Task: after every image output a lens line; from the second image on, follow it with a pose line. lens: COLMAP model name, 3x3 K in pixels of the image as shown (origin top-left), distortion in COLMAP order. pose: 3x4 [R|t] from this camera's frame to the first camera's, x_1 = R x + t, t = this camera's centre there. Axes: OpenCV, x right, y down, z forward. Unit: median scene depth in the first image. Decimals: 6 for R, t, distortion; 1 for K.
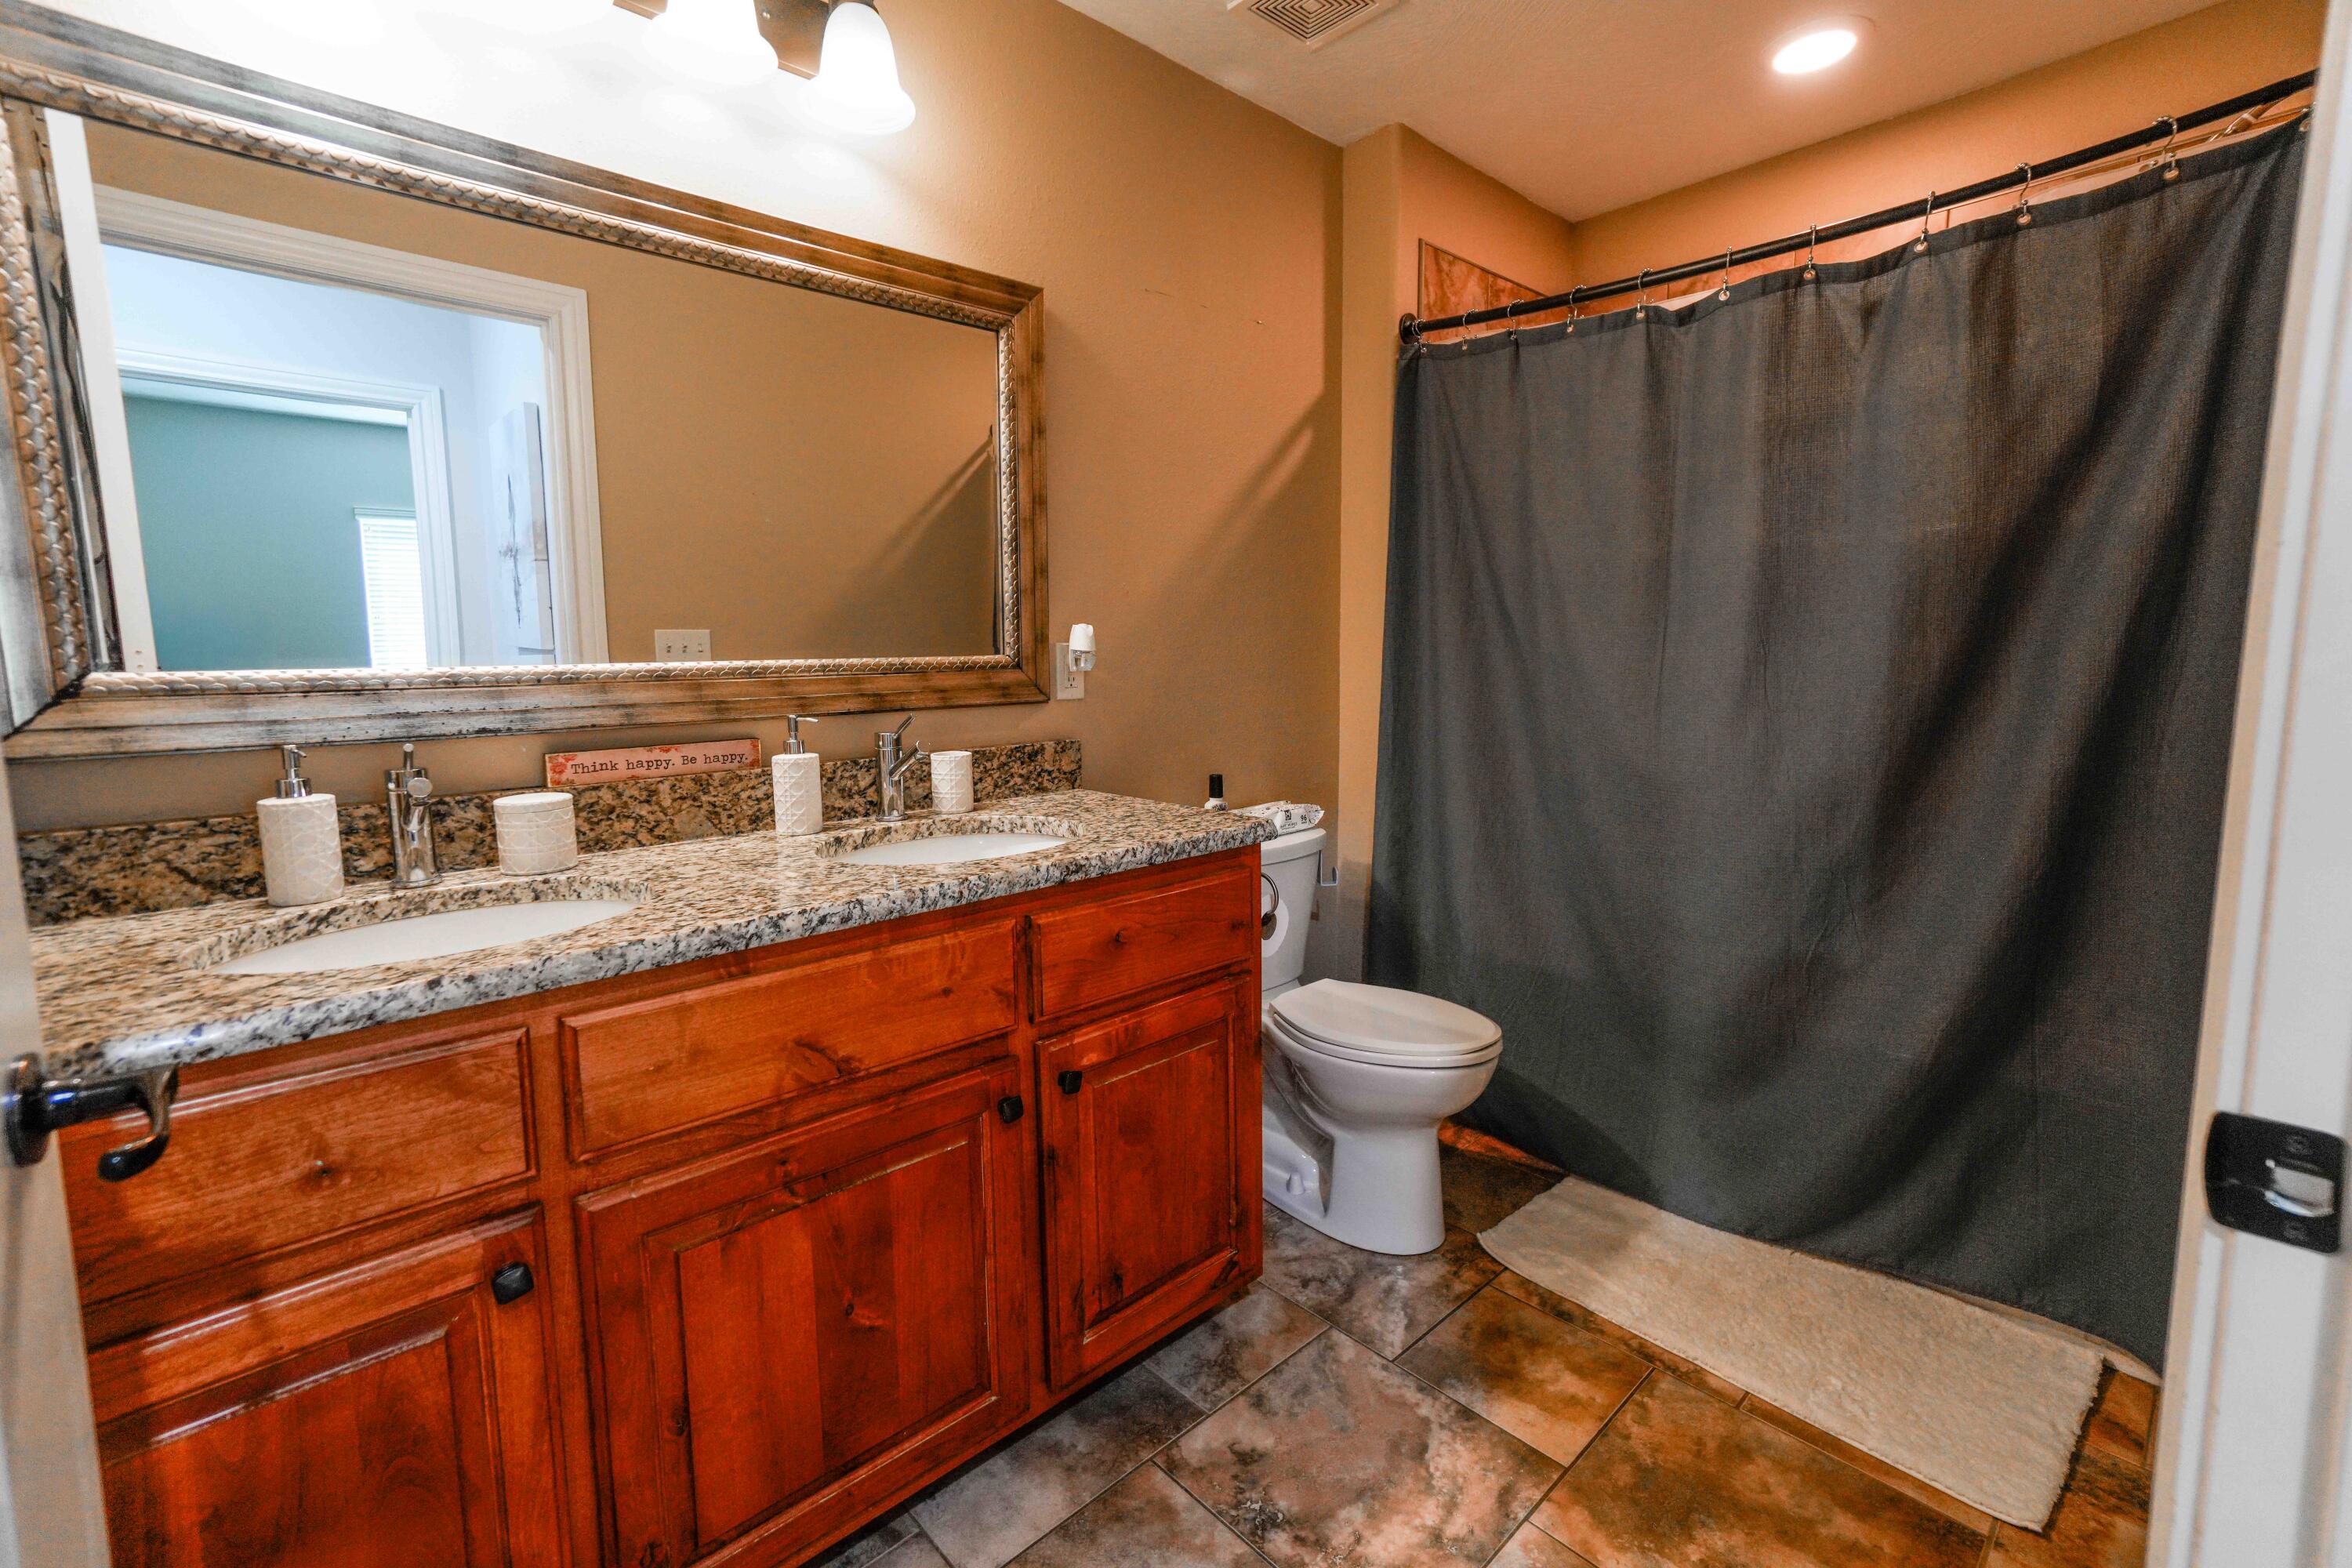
lens RADIAL K [[1004.9, 0, 1157.7], [0, 1004.9, 775.7], [0, 0, 1]] dist [-0.001473, -0.000106]
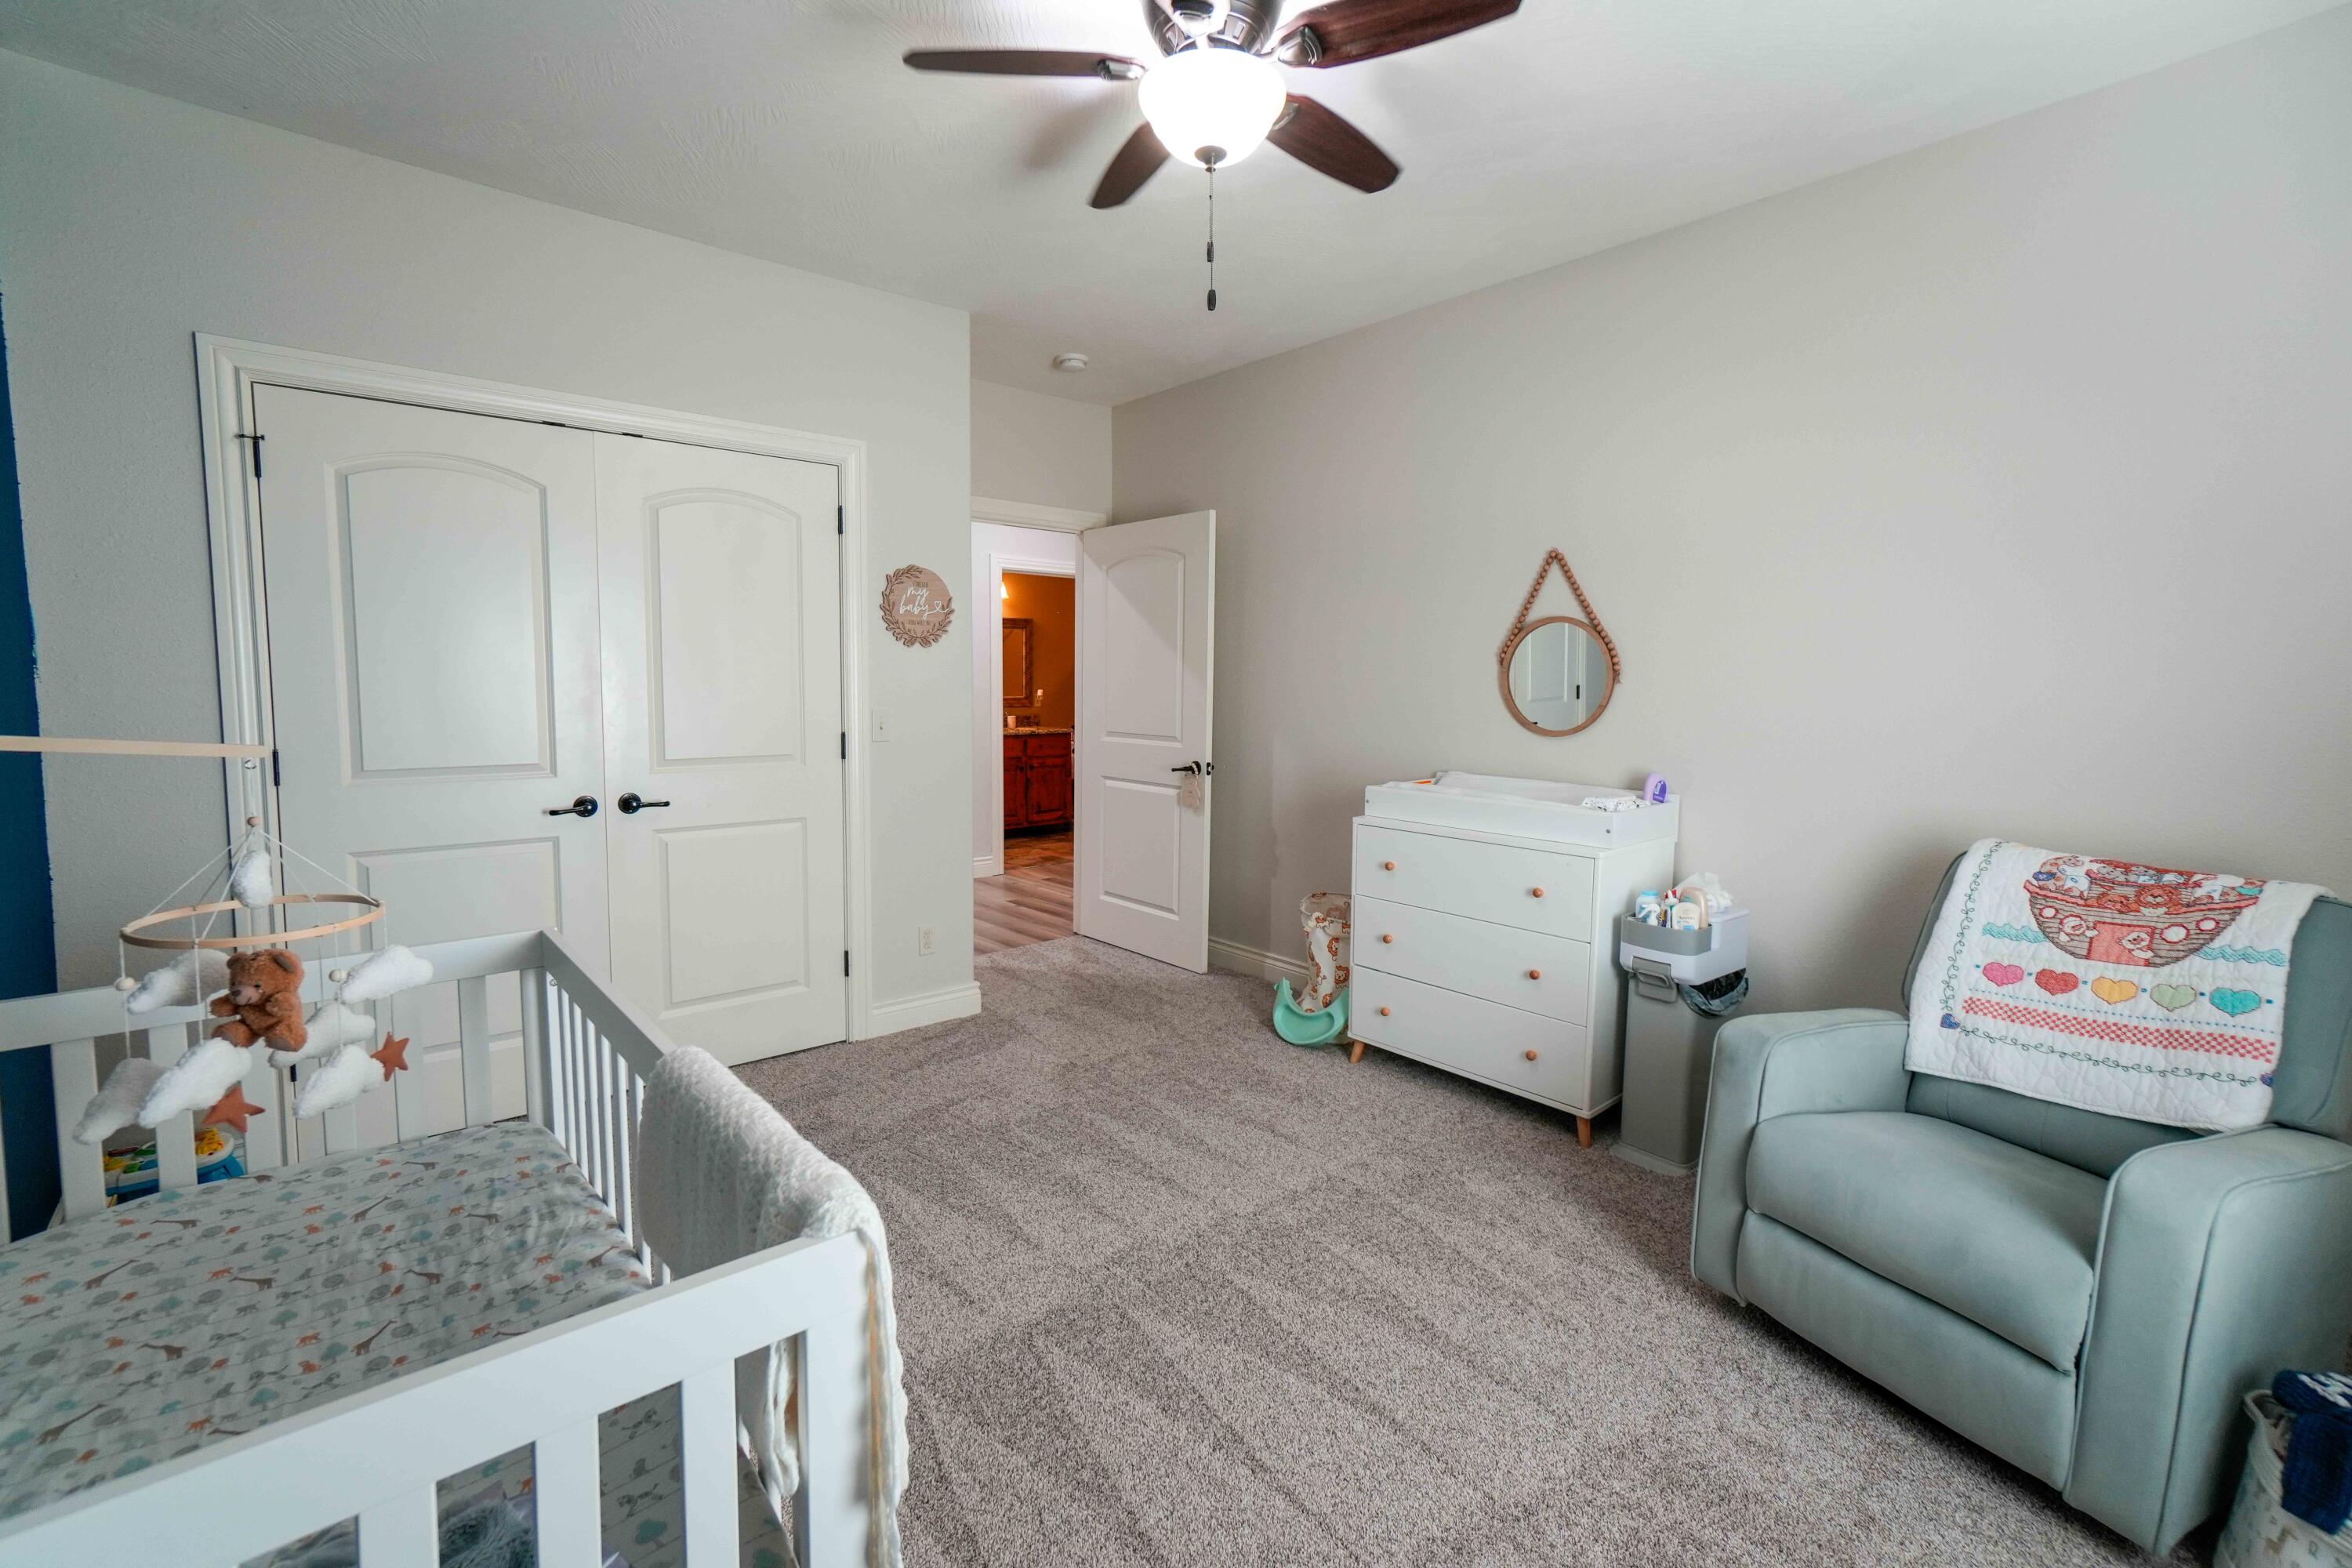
lens RADIAL K [[1004.9, 0, 1157.7], [0, 1004.9, 775.7], [0, 0, 1]] dist [-0.001473, -0.000106]
pose [[0.999494, 0.023763, -0.021123, 0.725811], [-0.024508, 0.999061, -0.035739, 0.502901], [0.020254, 0.036239, 0.999138, -4.563564]]
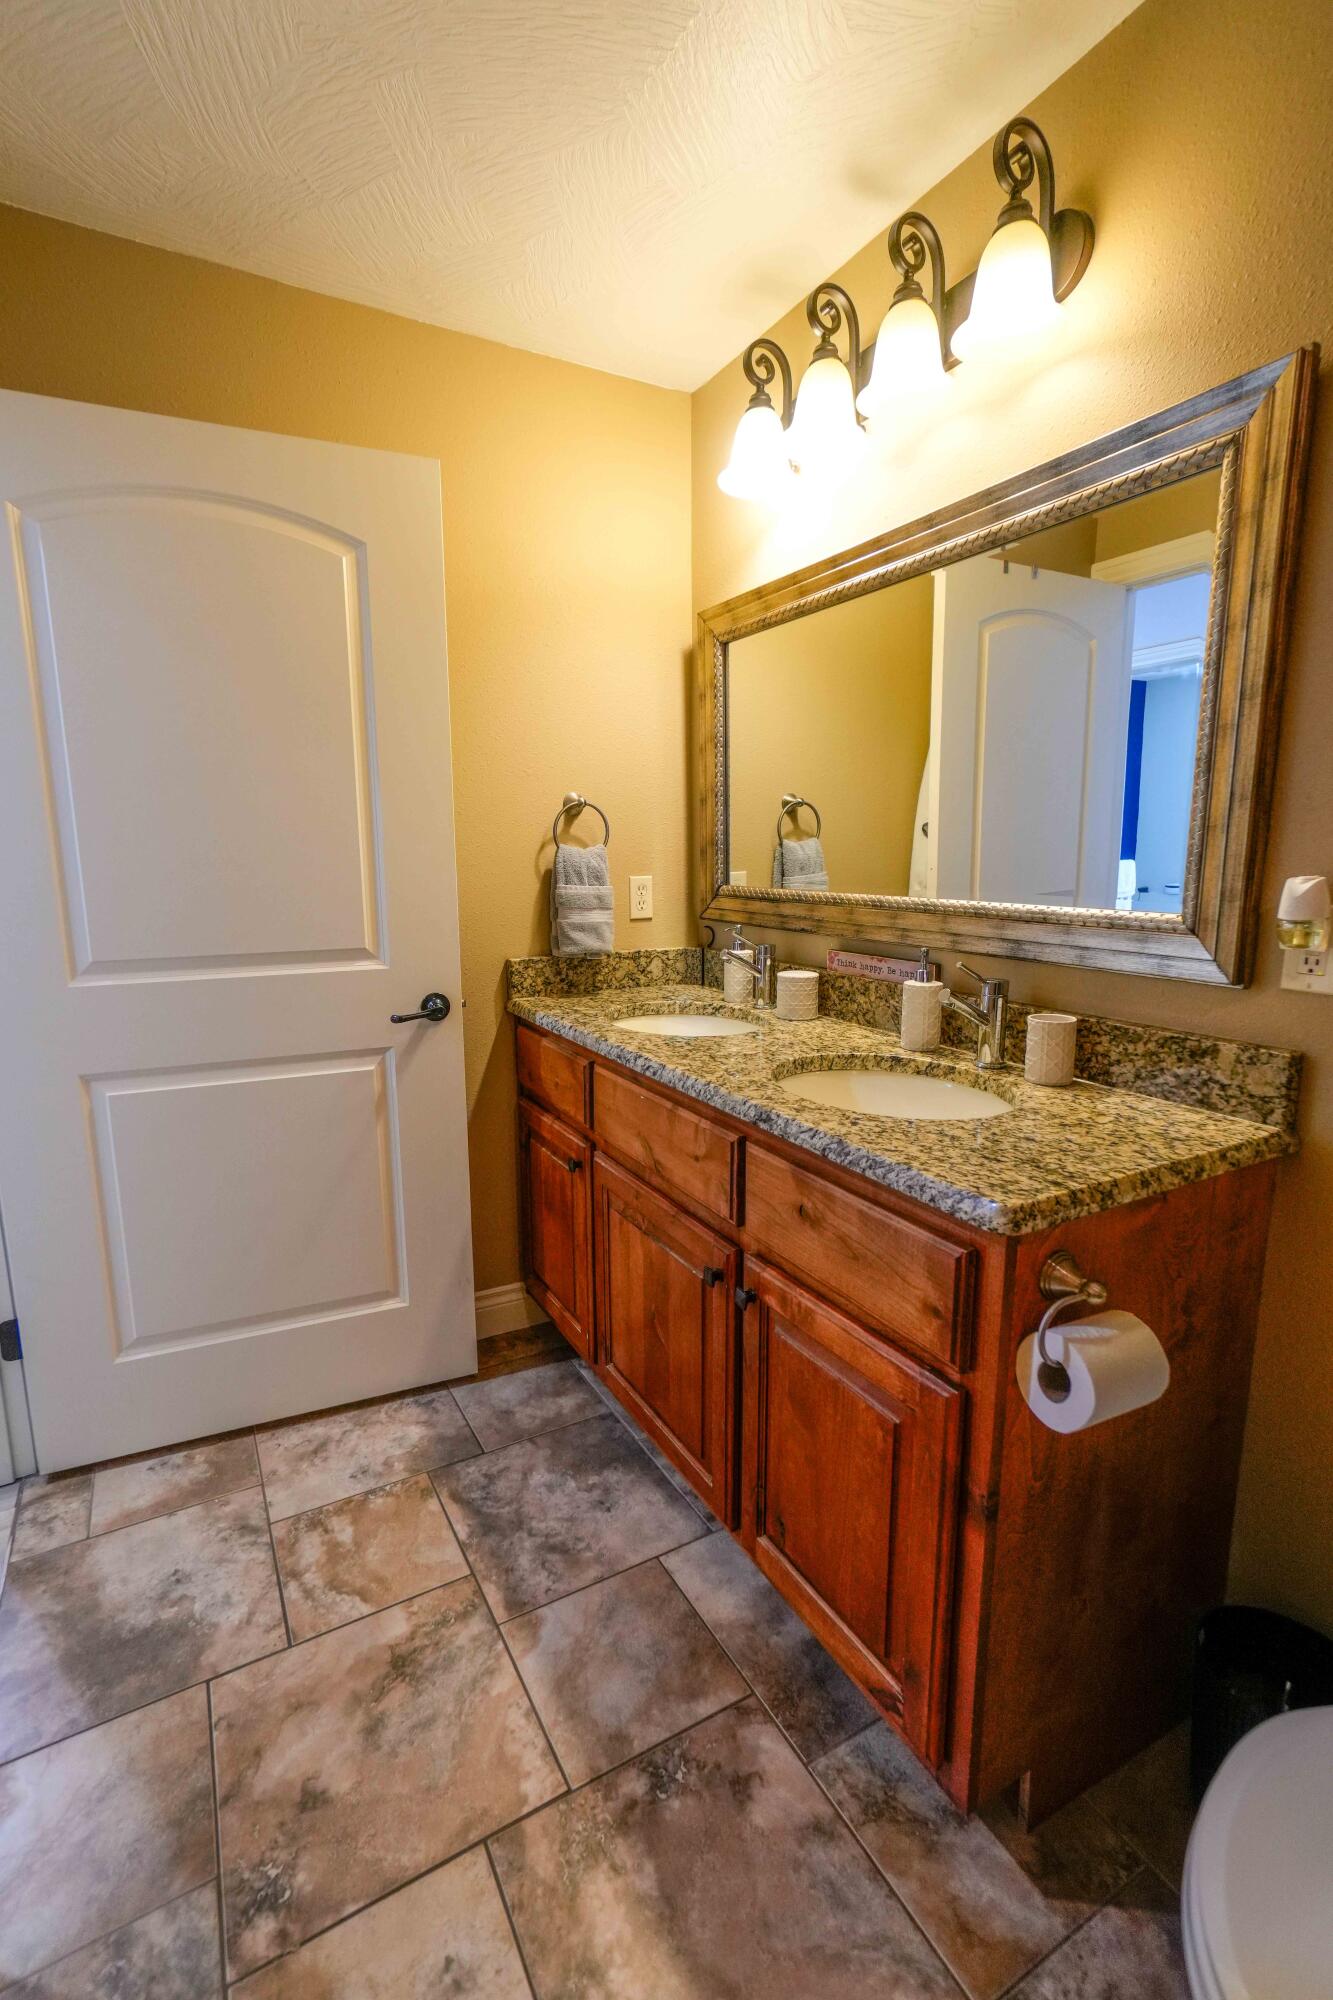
lens RADIAL K [[932.8, 0, 661.7], [0, 932.8, 1016.0], [0, 0, 1]] dist [0.031943, 0.000226]
pose [[-0.237662, 0.199502, -0.950640, 0.809432], [-0.107080, 0.967335, 0.229776, -0.214773], [0.965428, 0.156403, -0.208536, 1.002688]]
